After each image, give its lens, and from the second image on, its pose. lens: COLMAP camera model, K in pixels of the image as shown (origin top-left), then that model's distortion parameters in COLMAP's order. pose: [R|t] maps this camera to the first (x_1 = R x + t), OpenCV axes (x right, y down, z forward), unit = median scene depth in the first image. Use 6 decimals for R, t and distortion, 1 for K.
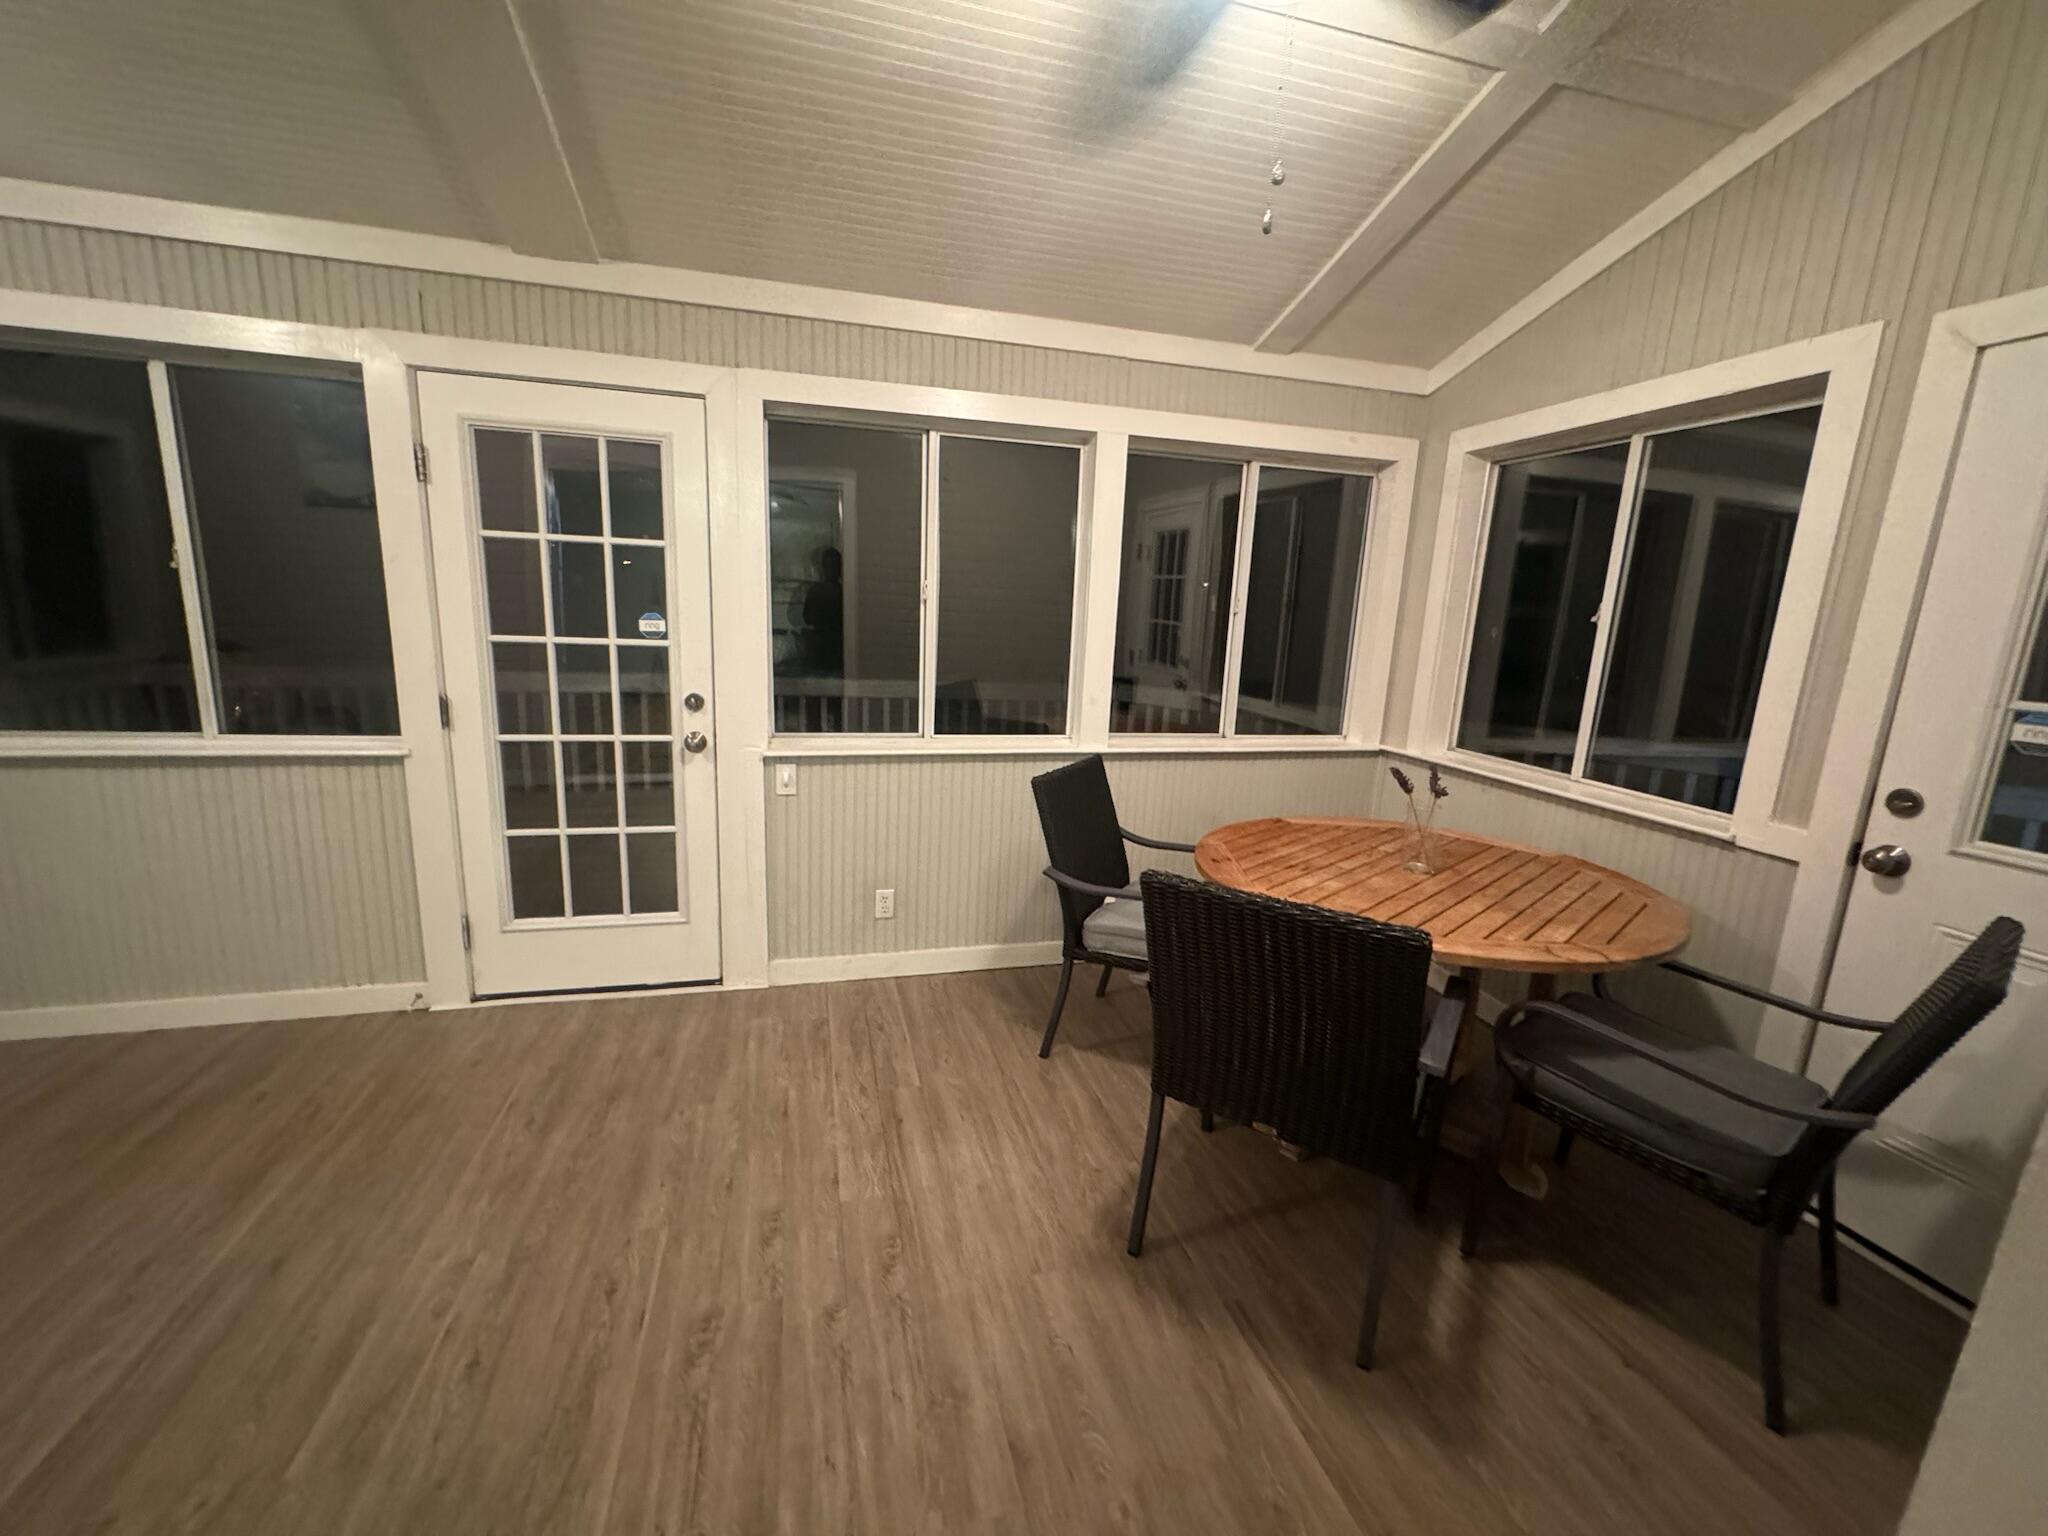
lens RADIAL K [[821.0, 0, 1021.3], [0, 821.0, 767.7], [0, 0, 1]] dist [0.001524, 0.000859]
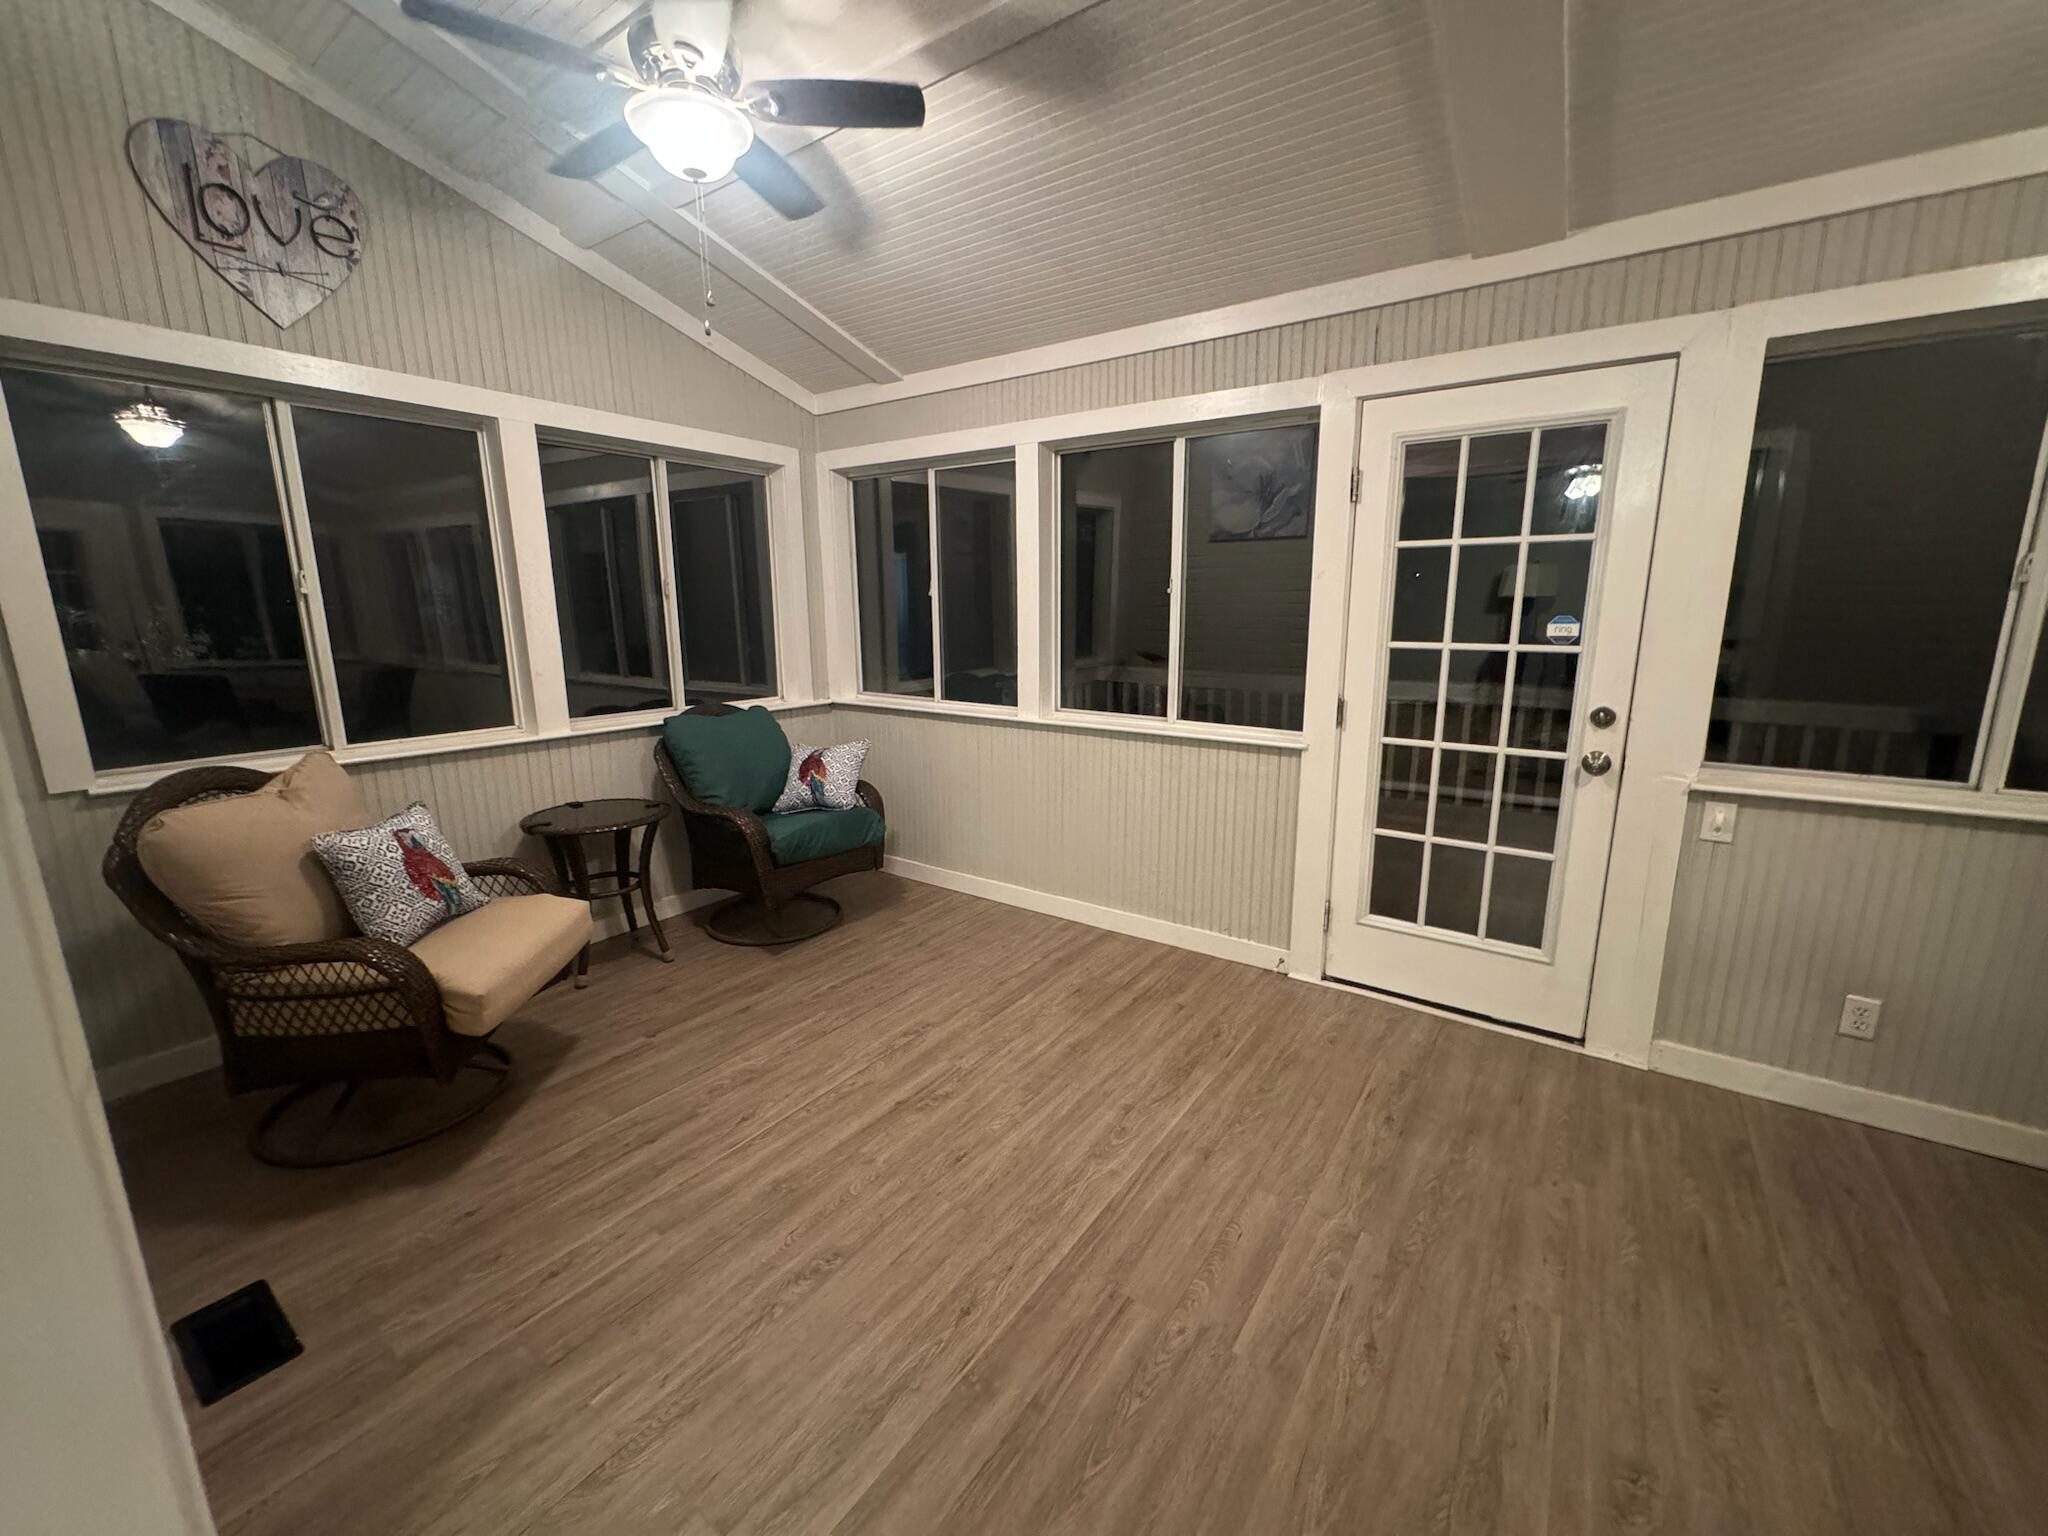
lens RADIAL K [[821.0, 0, 1024.0], [0, 821.0, 769.1], [0, 0, 1]] dist [0.001524, 0.000859]
pose [[0.643797, 0.109000, -0.757393, -0.132518], [-0.116373, 0.992236, 0.043879, 0.007289], [0.756295, 0.059891, 0.651483, -0.022999]]
